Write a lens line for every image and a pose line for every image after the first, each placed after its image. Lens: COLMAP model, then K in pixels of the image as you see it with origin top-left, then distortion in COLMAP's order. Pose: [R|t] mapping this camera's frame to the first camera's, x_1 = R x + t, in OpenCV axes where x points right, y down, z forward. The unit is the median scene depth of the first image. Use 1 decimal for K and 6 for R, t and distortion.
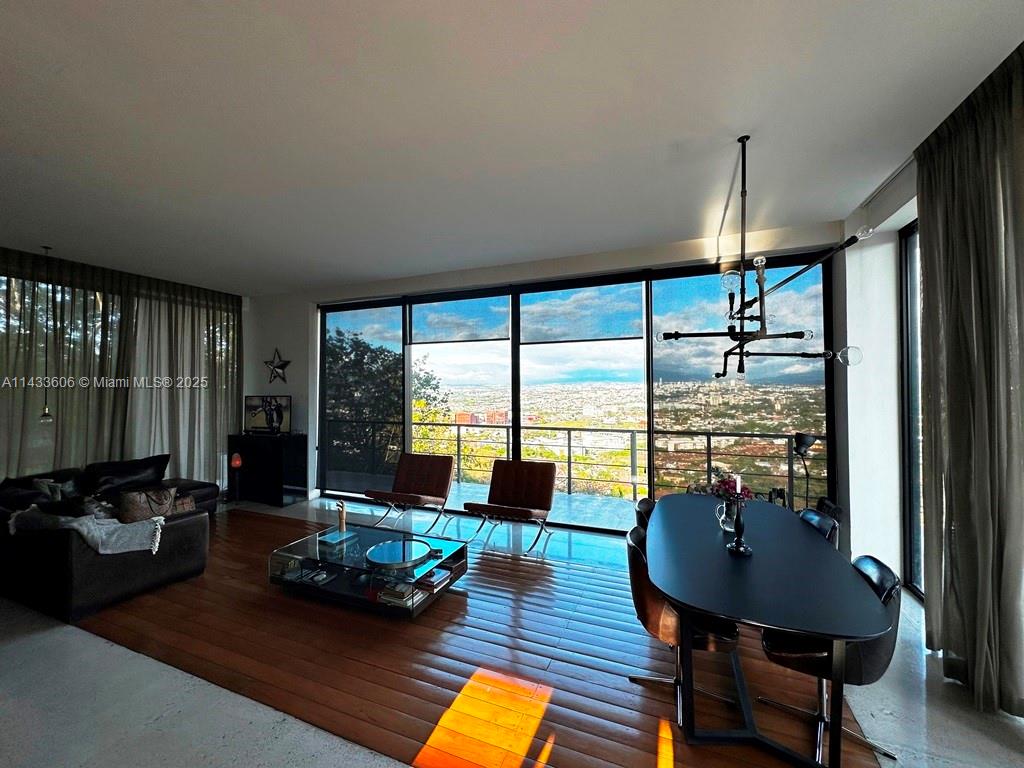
lens RADIAL K [[405.3, 0, 516.6], [0, 405.3, 383.9], [0, 0, 1]] dist [-0.001522, -0.000710]
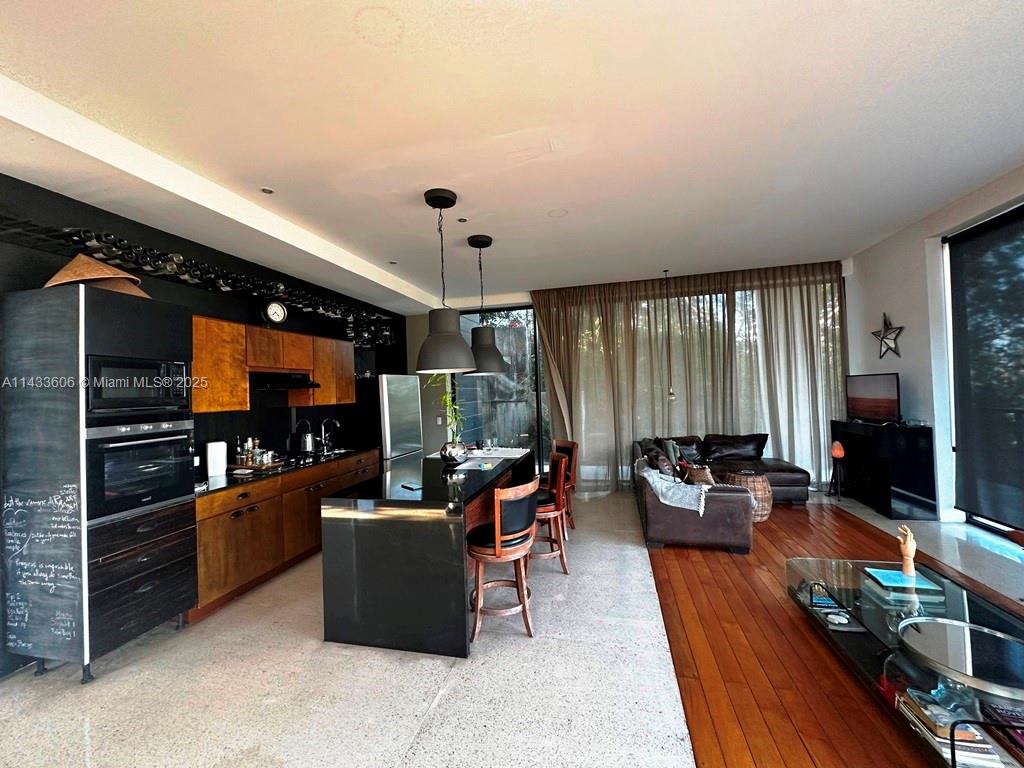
lens RADIAL K [[405.3, 0, 498.2], [0, 405.3, 384.3], [0, 0, 1]] dist [-0.001522, -0.000710]
pose [[0.140502, -0.016001, -0.989951, 0.089463], [0.049092, 0.998752, -0.009176, 0.025060], [0.988863, -0.047309, 0.141112, 0.201813]]
